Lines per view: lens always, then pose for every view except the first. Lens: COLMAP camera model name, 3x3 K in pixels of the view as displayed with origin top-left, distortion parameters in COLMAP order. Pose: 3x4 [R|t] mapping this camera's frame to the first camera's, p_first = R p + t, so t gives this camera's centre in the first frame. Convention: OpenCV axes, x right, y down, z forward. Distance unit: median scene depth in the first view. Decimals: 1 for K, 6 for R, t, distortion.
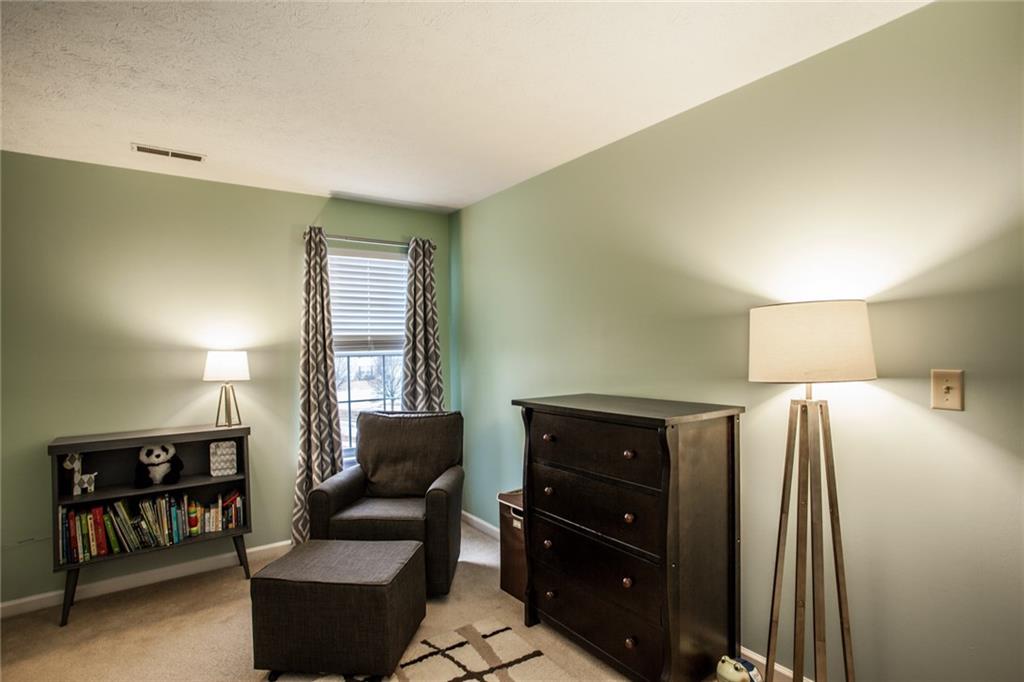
lens RADIAL K [[507.9, 0, 517.9], [0, 507.9, 343.4], [0, 0, 1]] dist [-0.054238, 0.016301]
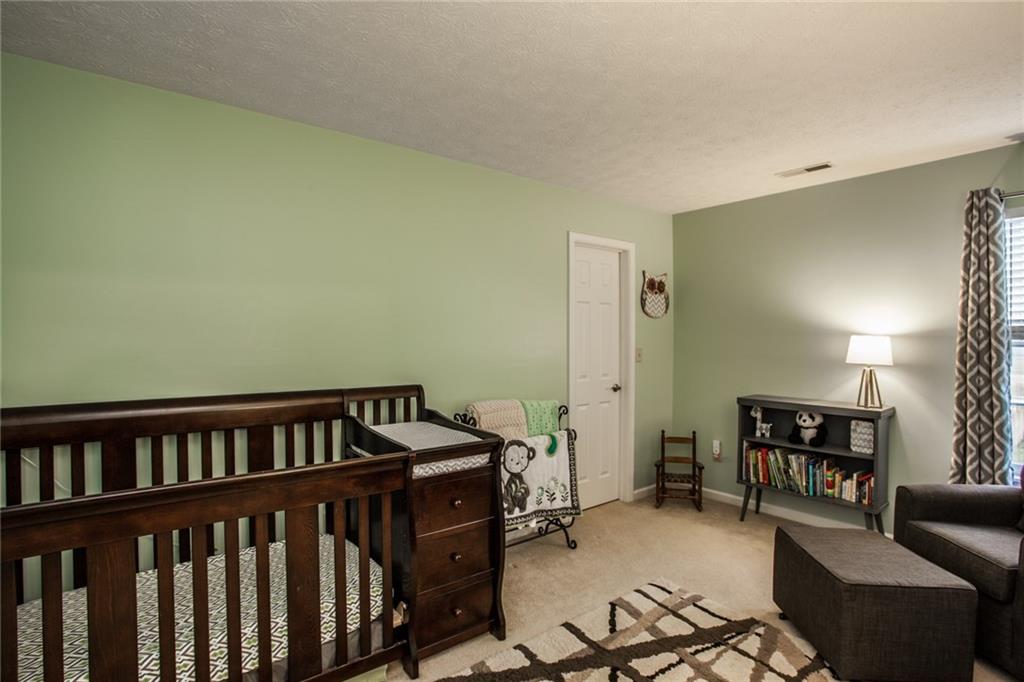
lens RADIAL K [[507.9, 0, 518.1], [0, 507.9, 337.9], [0, 0, 1]] dist [-0.054238, 0.016301]
pose [[0.046586, 0.026583, -0.998560, 0.431302], [0.003804, 0.999634, 0.026789, -0.011632], [0.998907, -0.005047, 0.046468, 0.219742]]
